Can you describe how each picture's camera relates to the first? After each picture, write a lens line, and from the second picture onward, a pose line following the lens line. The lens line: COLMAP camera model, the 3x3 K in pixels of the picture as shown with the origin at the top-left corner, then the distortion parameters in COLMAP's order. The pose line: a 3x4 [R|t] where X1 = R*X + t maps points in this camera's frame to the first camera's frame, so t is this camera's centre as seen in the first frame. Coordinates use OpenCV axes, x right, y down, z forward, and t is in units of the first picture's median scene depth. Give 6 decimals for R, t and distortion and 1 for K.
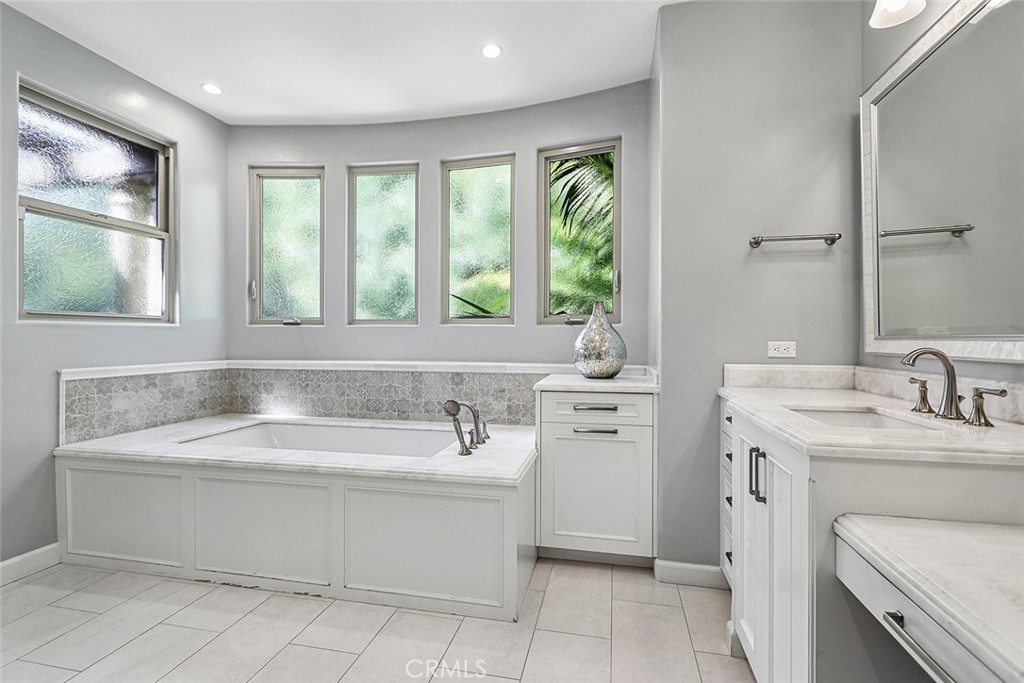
lens RADIAL K [[469.5, 0, 511.4], [0, 469.5, 342.2], [0, 0, 1]] dist [0.003060, -0.001175]
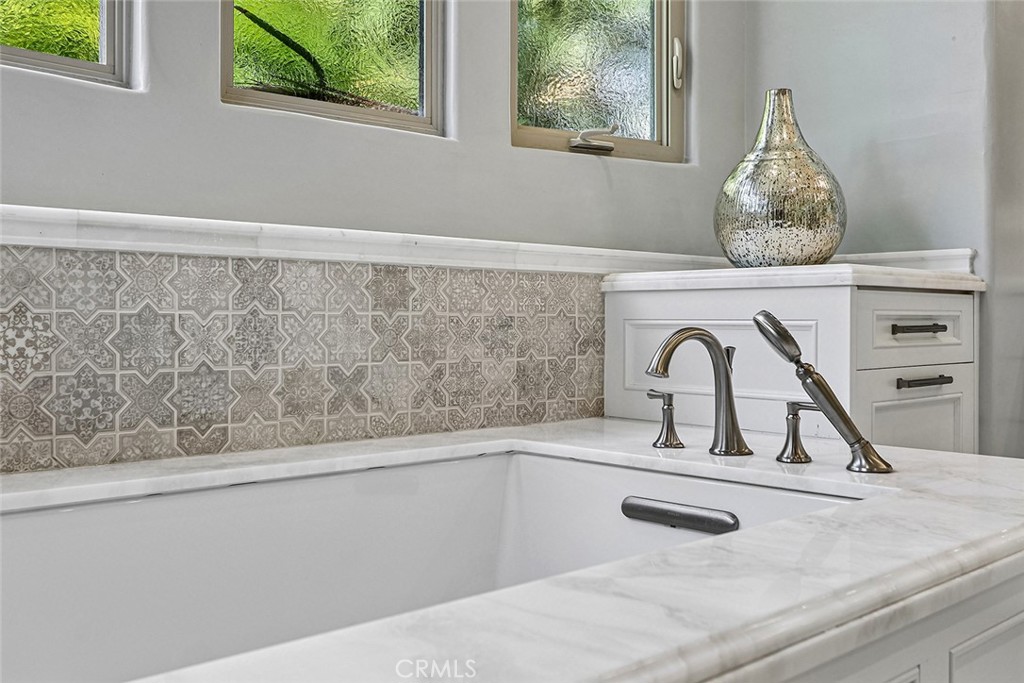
lens RADIAL K [[939.4, 0, 510.1], [0, 939.4, 334.2], [0, 0, 1]] dist [-0.009455, 0.000000]
pose [[0.603340, -0.016681, 0.797309, -0.532047], [0.005475, 0.999844, 0.016775, 0.097170], [-0.797465, -0.005756, 0.603338, 0.584111]]
